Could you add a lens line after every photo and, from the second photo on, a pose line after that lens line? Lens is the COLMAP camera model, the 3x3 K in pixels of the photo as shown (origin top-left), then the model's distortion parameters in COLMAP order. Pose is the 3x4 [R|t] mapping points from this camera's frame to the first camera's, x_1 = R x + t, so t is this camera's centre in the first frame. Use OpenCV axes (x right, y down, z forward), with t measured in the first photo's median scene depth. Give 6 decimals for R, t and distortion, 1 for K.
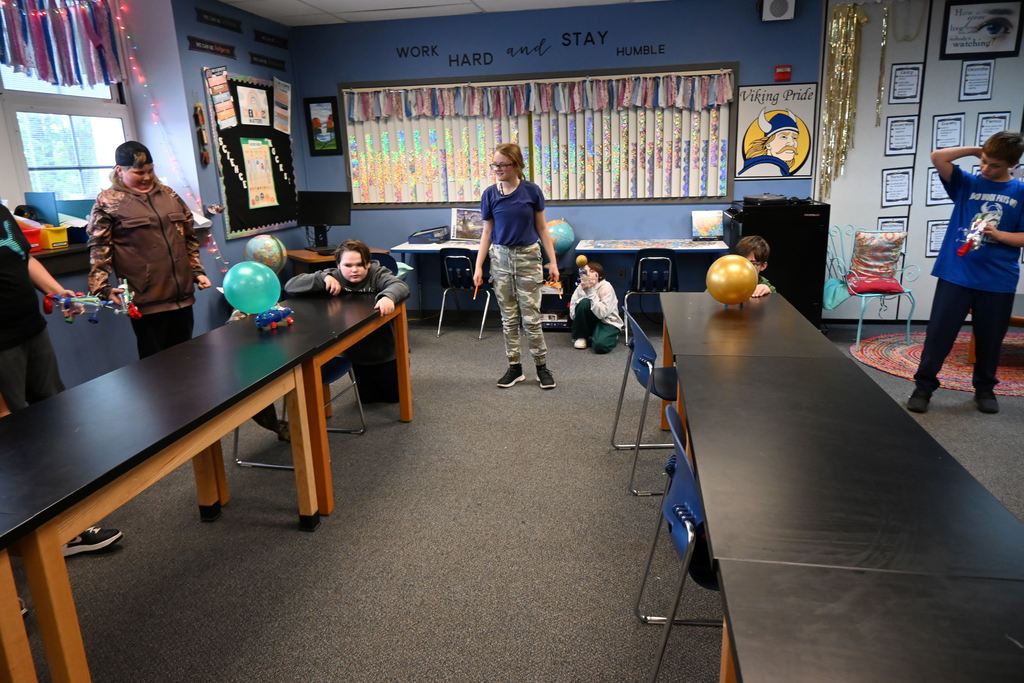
lens RADIAL K [[701.6, 0, 524.5], [0, 701.6, 343.1], [0, 0, 1]] dist [-0.001581, -0.000360]
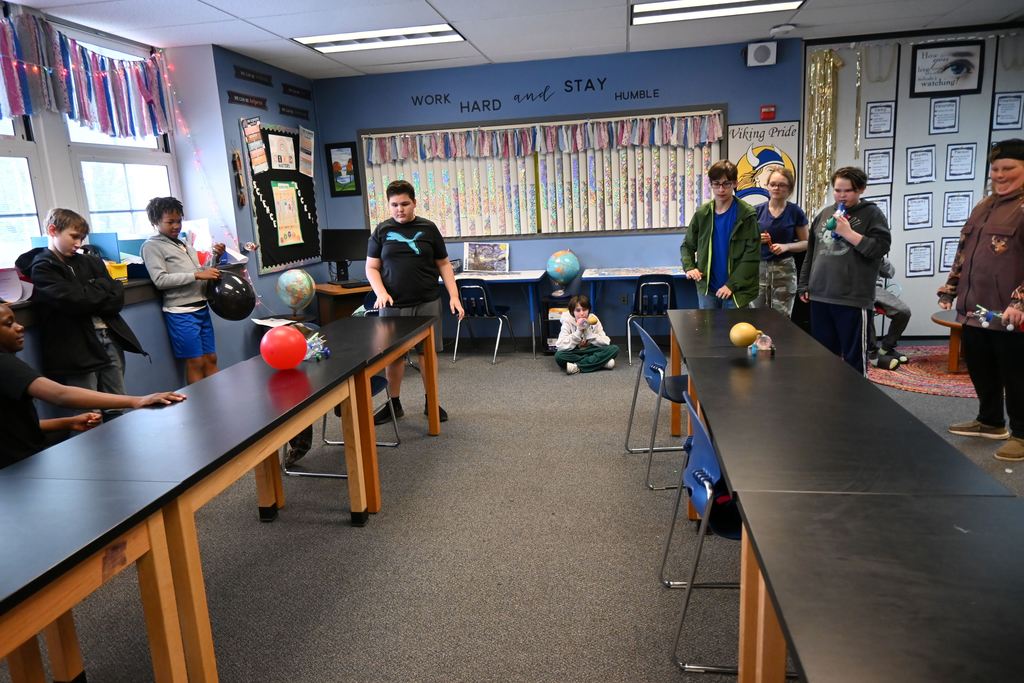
lens RADIAL K [[701.3, 0, 523.0], [0, 701.3, 345.6], [0, 0, 1]] dist [-0.003296, 0.003008]
pose [[0.999724, -0.022415, 0.007030, -0.028454], [0.022735, 0.998516, -0.049479, 0.022891], [-0.005911, 0.049625, 0.998750, -0.070710]]
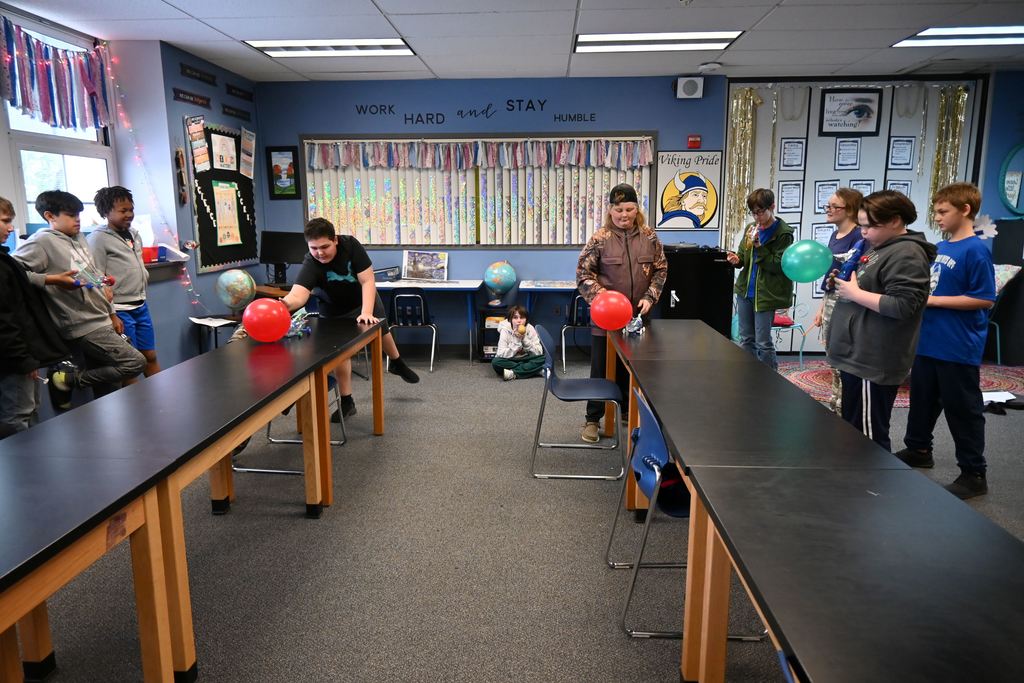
lens RADIAL K [[701.3, 0, 523.0], [0, 701.3, 345.6], [0, 0, 1]] dist [-0.003296, 0.003008]
pose [[0.992151, 0.003206, 0.125004, -0.063263], [0.005381, 0.997650, -0.068302, 0.036125], [-0.124929, 0.068439, 0.989802, -0.108155]]
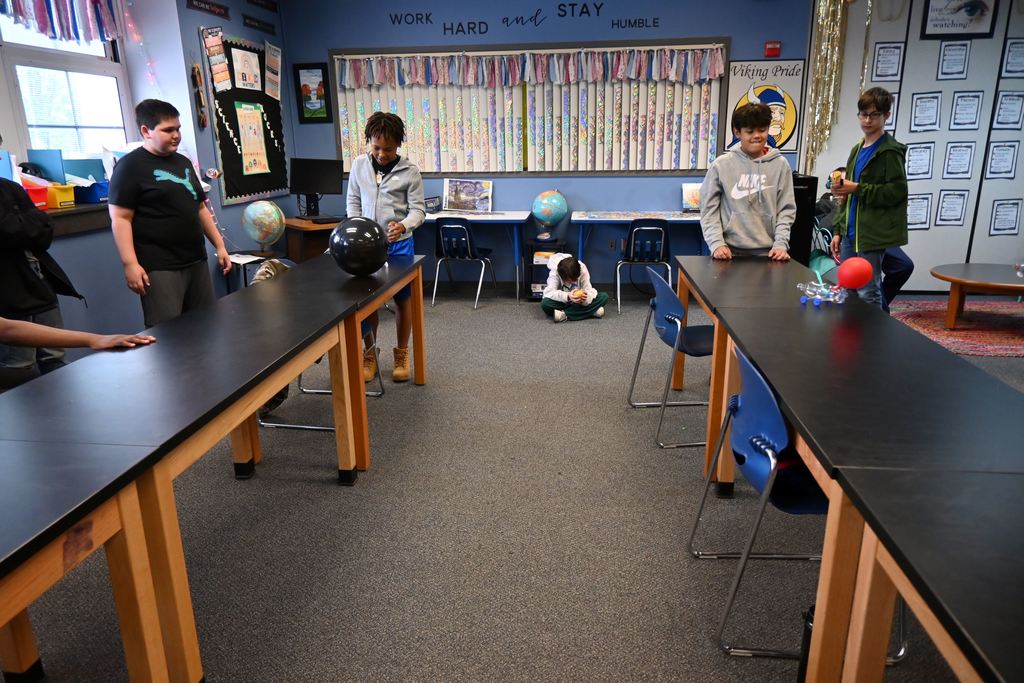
lens RADIAL K [[698.4, 0, 521.4], [0, 698.4, 343.7], [0, 0, 1]] dist [0.001474, -0.002346]
pose [[0.997801, -0.002972, 0.066222, -0.069126], [0.001250, 0.999660, 0.026040, 0.020469], [-0.066277, -0.025900, 0.997465, -0.010143]]
